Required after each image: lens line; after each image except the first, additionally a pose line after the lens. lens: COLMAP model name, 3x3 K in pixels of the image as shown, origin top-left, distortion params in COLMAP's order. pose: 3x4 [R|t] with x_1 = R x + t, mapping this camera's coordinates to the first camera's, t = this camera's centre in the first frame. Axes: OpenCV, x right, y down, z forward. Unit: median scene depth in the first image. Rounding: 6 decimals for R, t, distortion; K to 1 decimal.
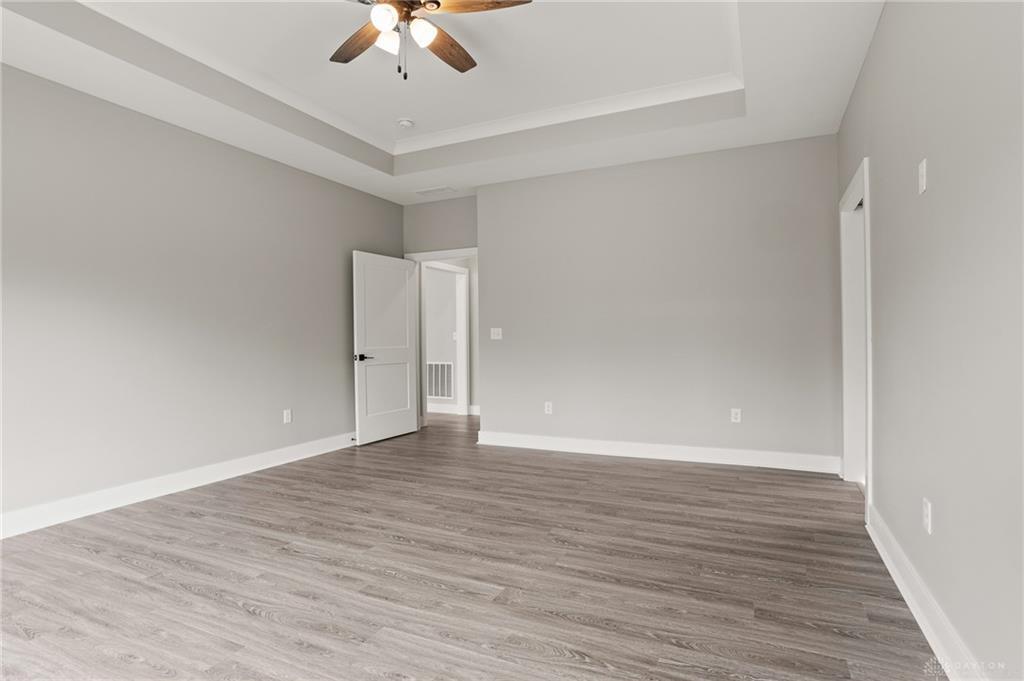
lens RADIAL K [[499.6, 0, 512.2], [0, 499.6, 338.1], [0, 0, 1]] dist [-0.055634, 0.036619]
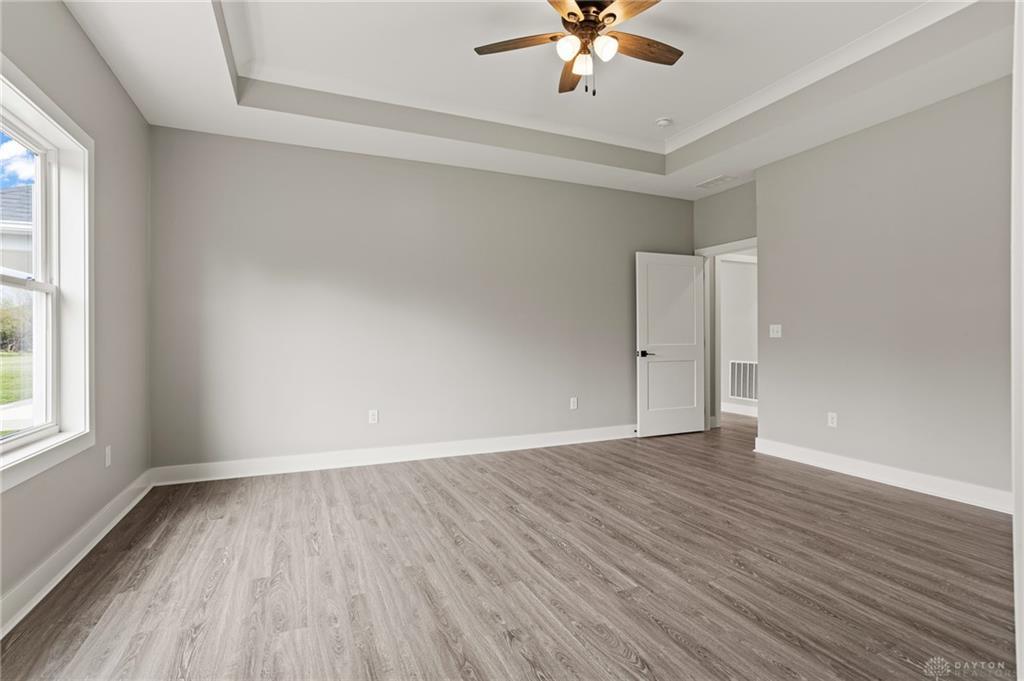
lens RADIAL K [[494.6, 0, 512.1], [0, 494.6, 338.5], [0, 0, 1]] dist [-0.055506, 0.032979]
pose [[0.767209, 0.007648, -0.641351, 0.308054], [-0.002592, 0.999958, 0.008824, -0.003241], [0.641392, -0.005108, 0.767197, 0.057918]]
